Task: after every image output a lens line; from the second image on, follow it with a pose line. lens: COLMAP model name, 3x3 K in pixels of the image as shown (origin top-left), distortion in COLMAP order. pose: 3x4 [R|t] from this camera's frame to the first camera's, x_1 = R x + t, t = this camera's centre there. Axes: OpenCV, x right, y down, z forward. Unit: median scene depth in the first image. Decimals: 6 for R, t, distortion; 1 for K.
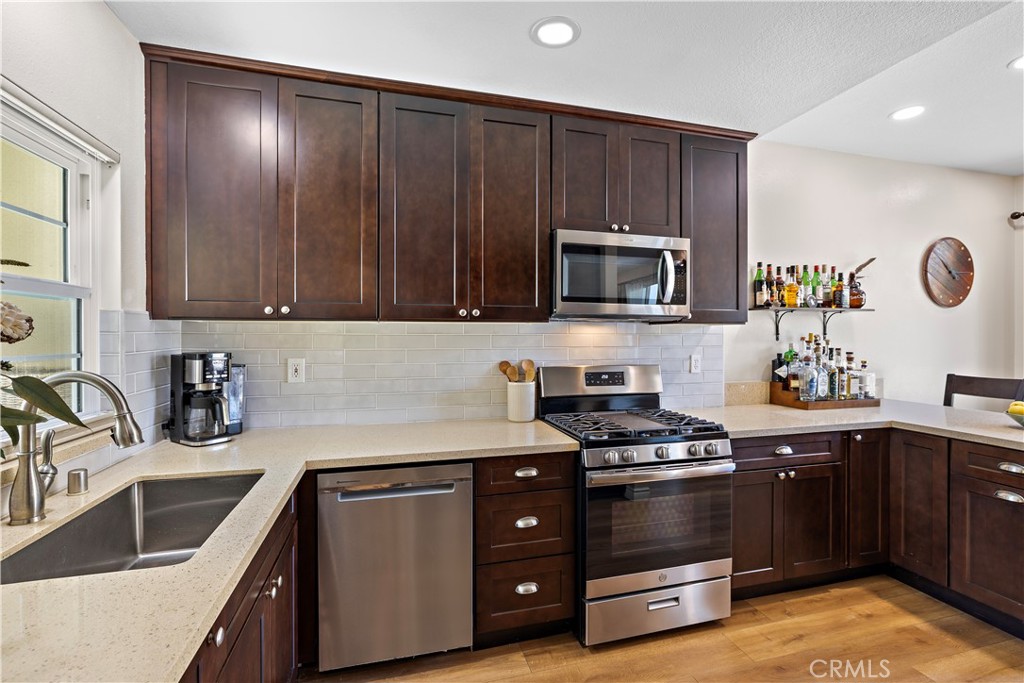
lens RADIAL K [[458.3, 0, 516.3], [0, 458.3, 339.3], [0, 0, 1]] dist [-0.005033, -0.000191]
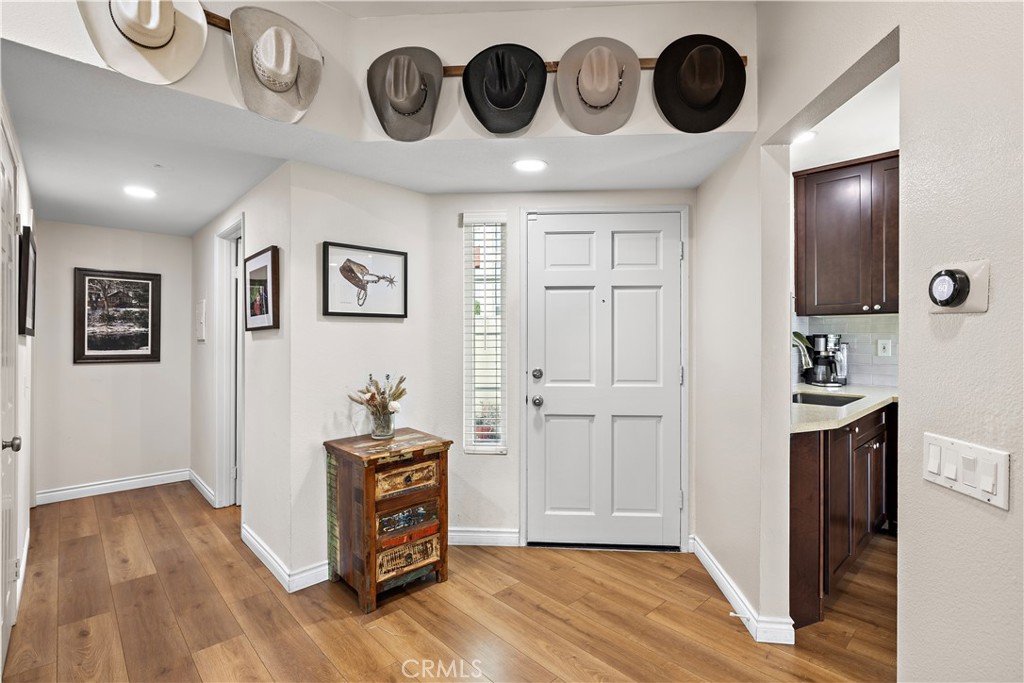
lens RADIAL K [[482.4, 0, 512.7], [0, 482.4, 336.4], [0, 0, 1]] dist [-0.010555, 0.000477]
pose [[0.462972, -0.003145, -0.886367, 0.333136], [-0.003556, 0.999979, -0.005405, 0.043803], [0.886366, 0.005655, 0.462951, -0.772427]]
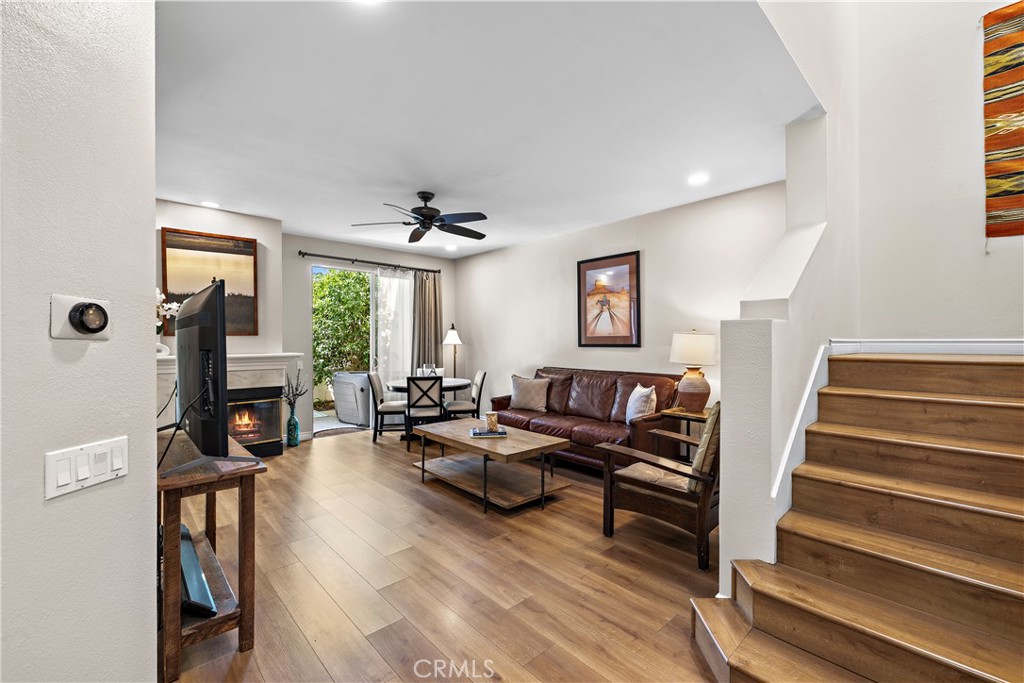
lens RADIAL K [[432.6, 0, 515.5], [0, 432.6, 341.9], [0, 0, 1]] dist [-0.004173, 0.003086]
pose [[-0.457226, -0.002525, 0.889347, -0.551827], [0.005238, 0.999971, 0.005533, 0.019287], [-0.889335, 0.007189, -0.457199, -0.398197]]
